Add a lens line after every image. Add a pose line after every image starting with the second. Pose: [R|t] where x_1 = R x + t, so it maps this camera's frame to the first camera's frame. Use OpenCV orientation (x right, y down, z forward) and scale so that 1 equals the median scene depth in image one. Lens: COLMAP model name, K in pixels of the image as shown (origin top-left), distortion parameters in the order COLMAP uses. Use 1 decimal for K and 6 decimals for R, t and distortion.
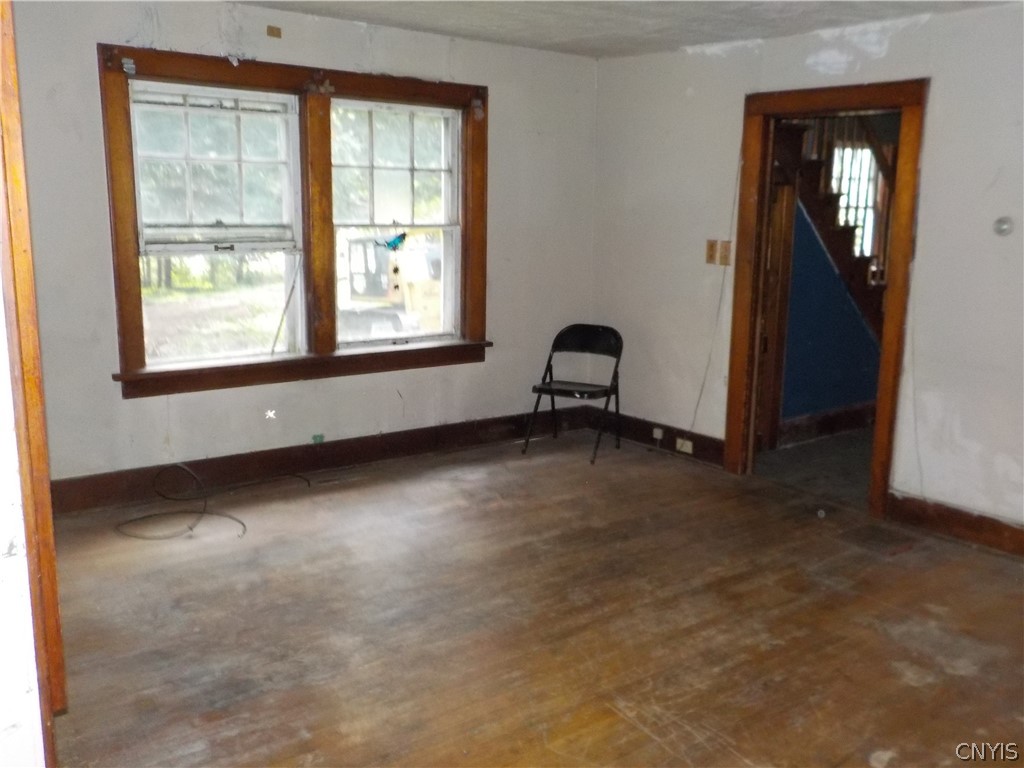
lens RADIAL K [[918.2, 0, 500.5], [0, 918.2, 387.3], [0, 0, 1]] dist [0.015406, -0.005307]
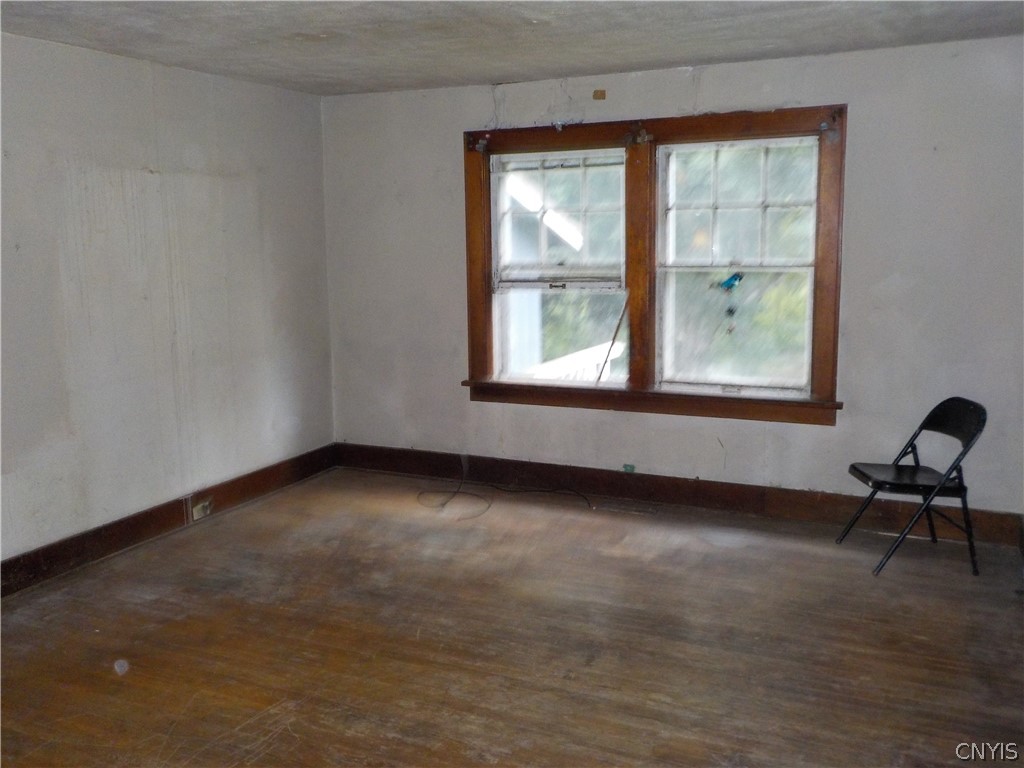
lens RADIAL K [[918.2, 0, 500.5], [0, 918.2, 387.3], [0, 0, 1]] dist [0.015406, -0.005307]
pose [[0.470001, 0.118485, -0.874677, 0.707033], [-0.148513, 0.987437, 0.053957, -0.077387], [0.870082, 0.104541, 0.481694, 0.391966]]
